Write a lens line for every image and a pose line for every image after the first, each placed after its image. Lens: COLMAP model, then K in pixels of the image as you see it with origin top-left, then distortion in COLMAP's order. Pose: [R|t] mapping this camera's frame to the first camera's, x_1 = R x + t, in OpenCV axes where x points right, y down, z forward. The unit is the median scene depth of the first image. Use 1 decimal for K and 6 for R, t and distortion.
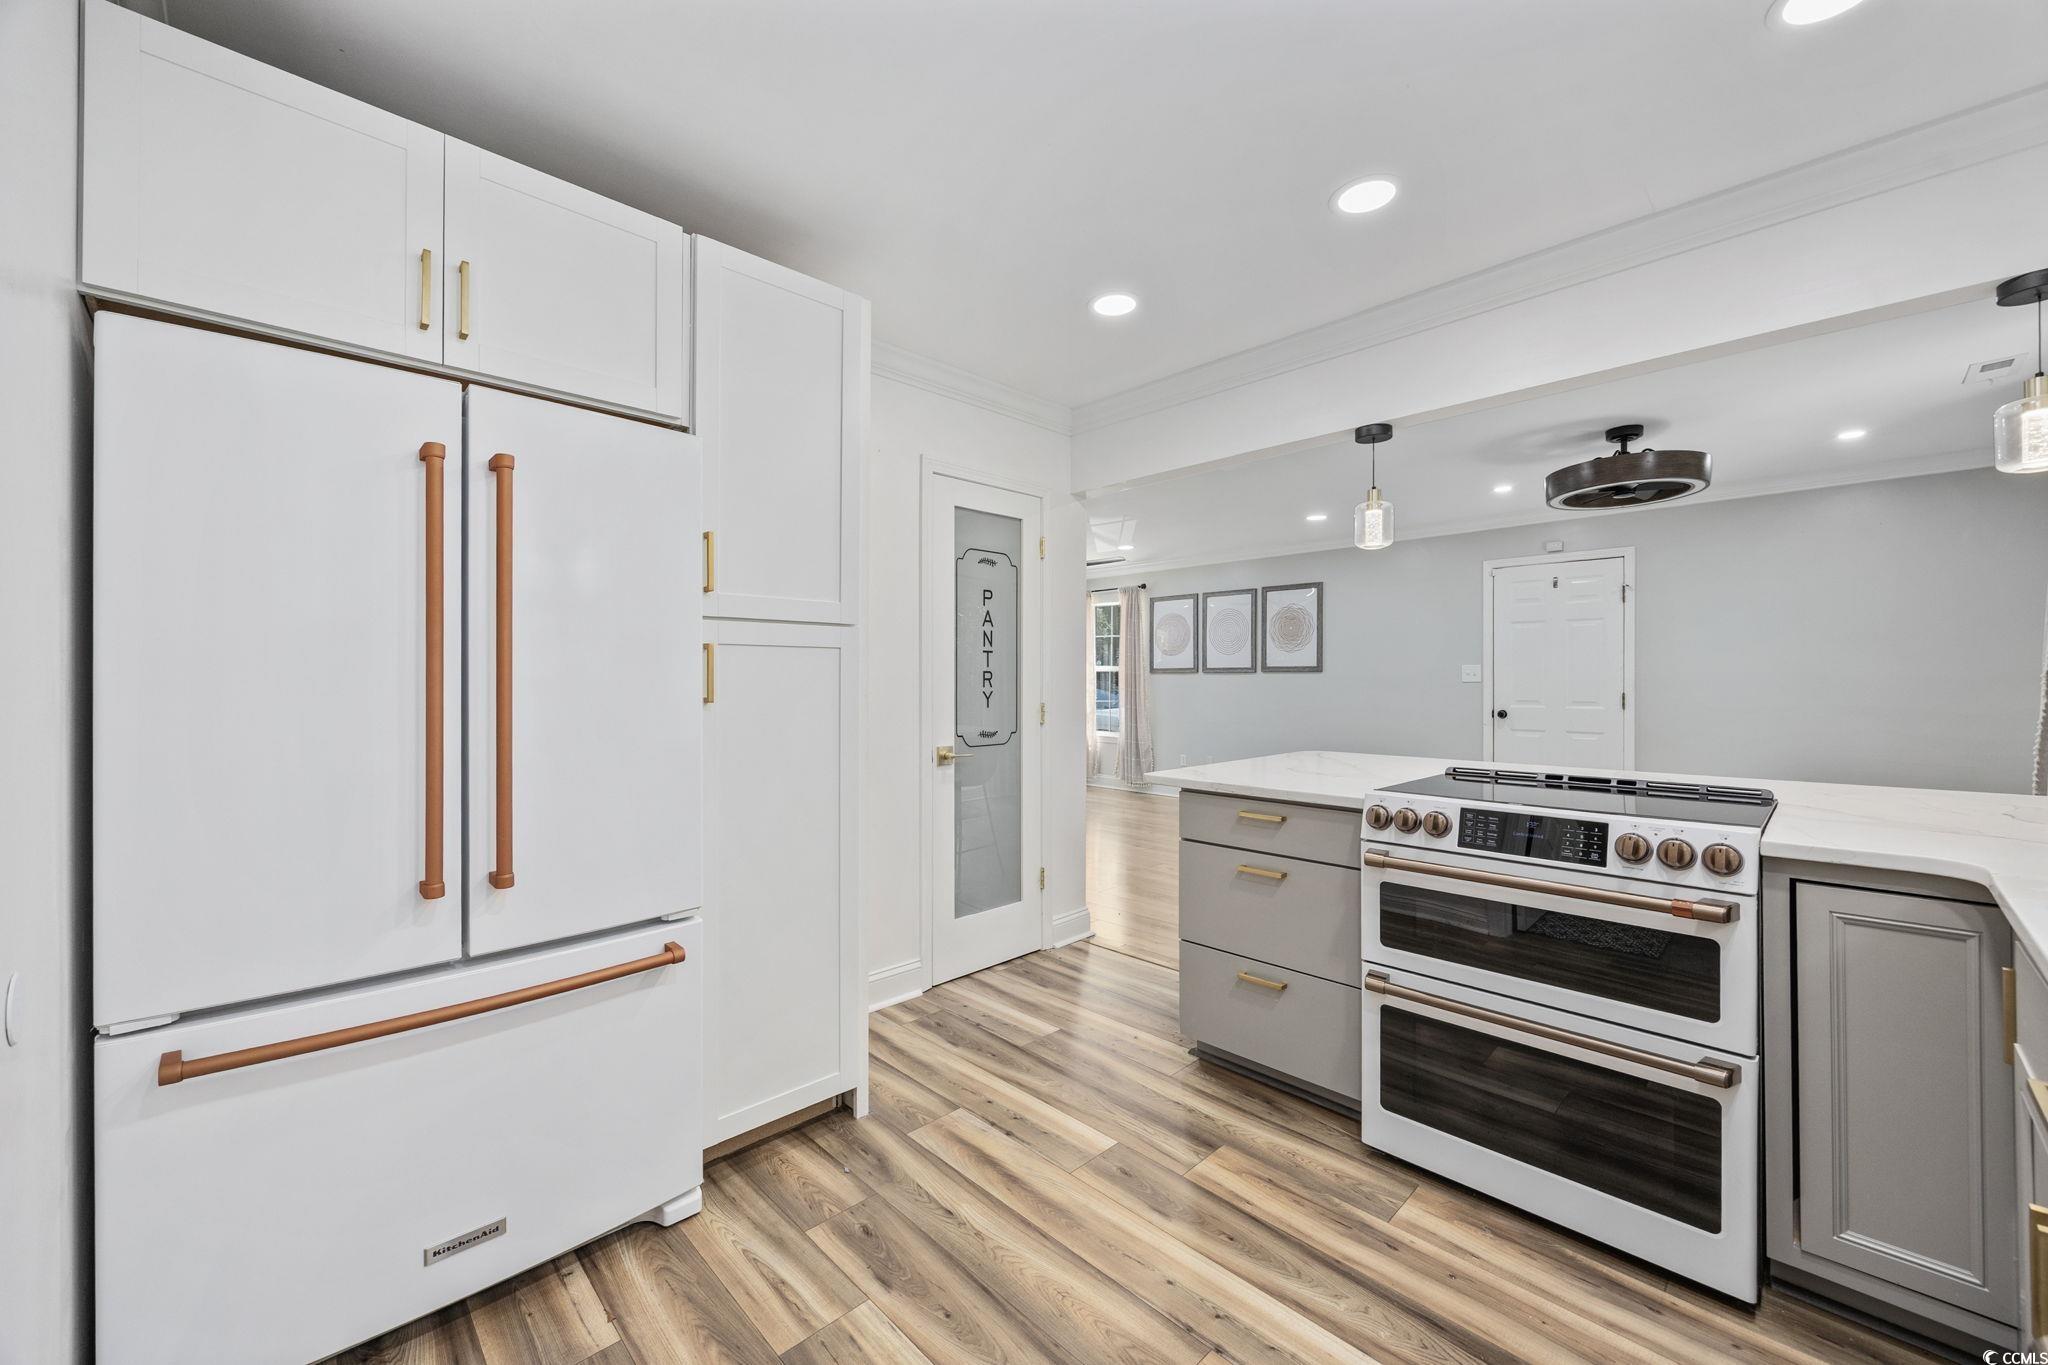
lens RADIAL K [[785.4, 0, 1027.7], [0, 785.4, 680.7], [0, 0, 1]] dist [-0.003582, -0.000054]
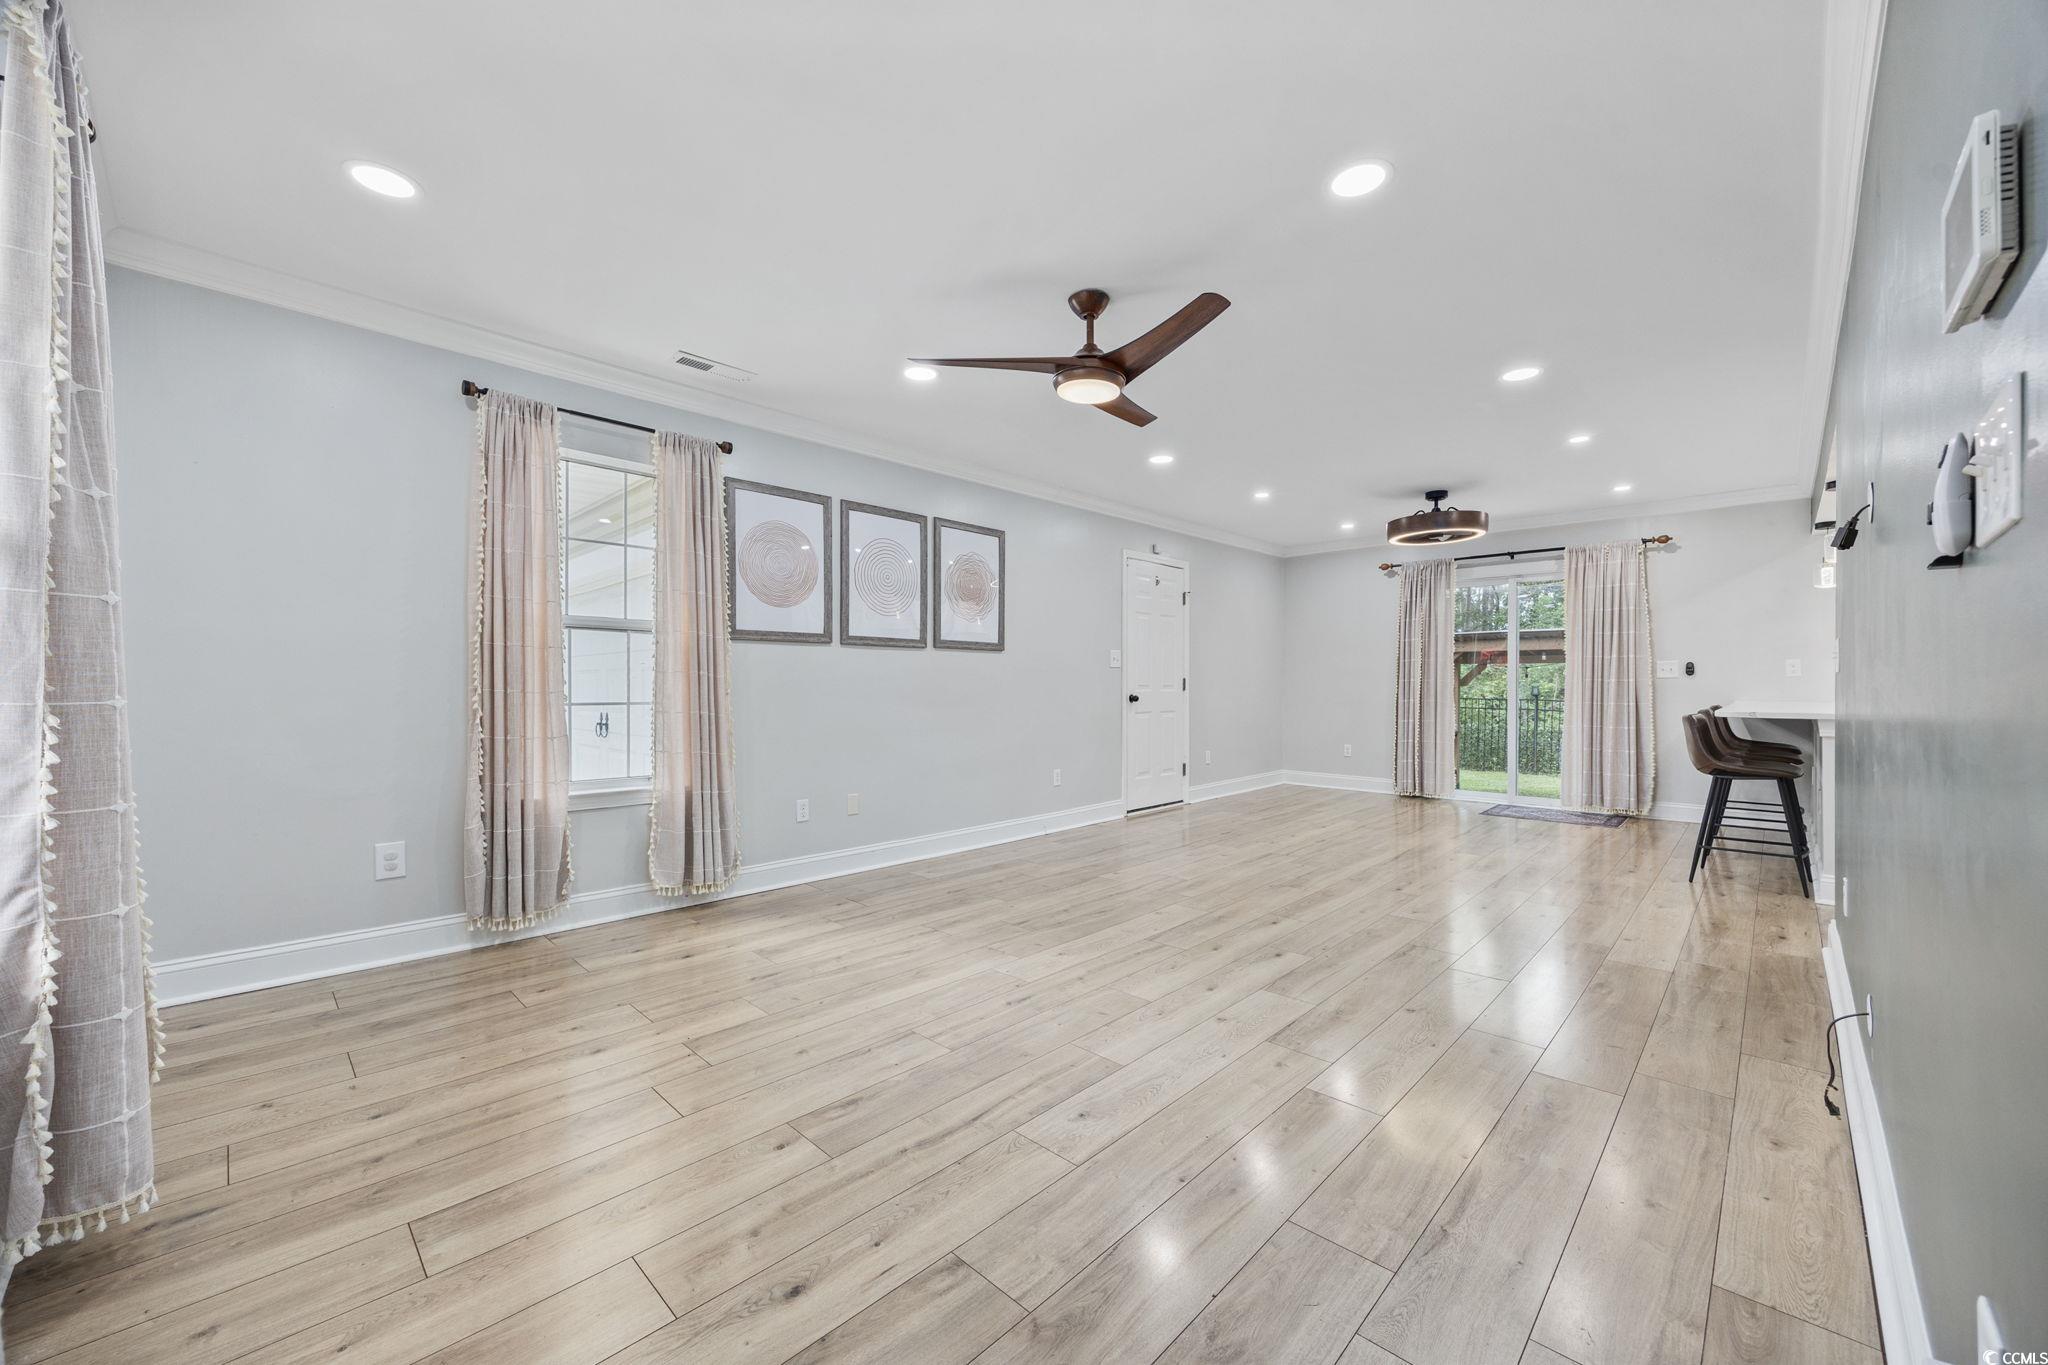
lens RADIAL K [[785.4, 0, 1025.2], [0, 785.4, 692.3], [0, 0, 1]] dist [-0.003582, -0.000054]
pose [[-0.021443, -0.006665, 0.999748, -0.367763], [0.002753, 0.999974, 0.006725, 0.022540], [-0.999766, 0.002897, -0.021424, 0.974354]]
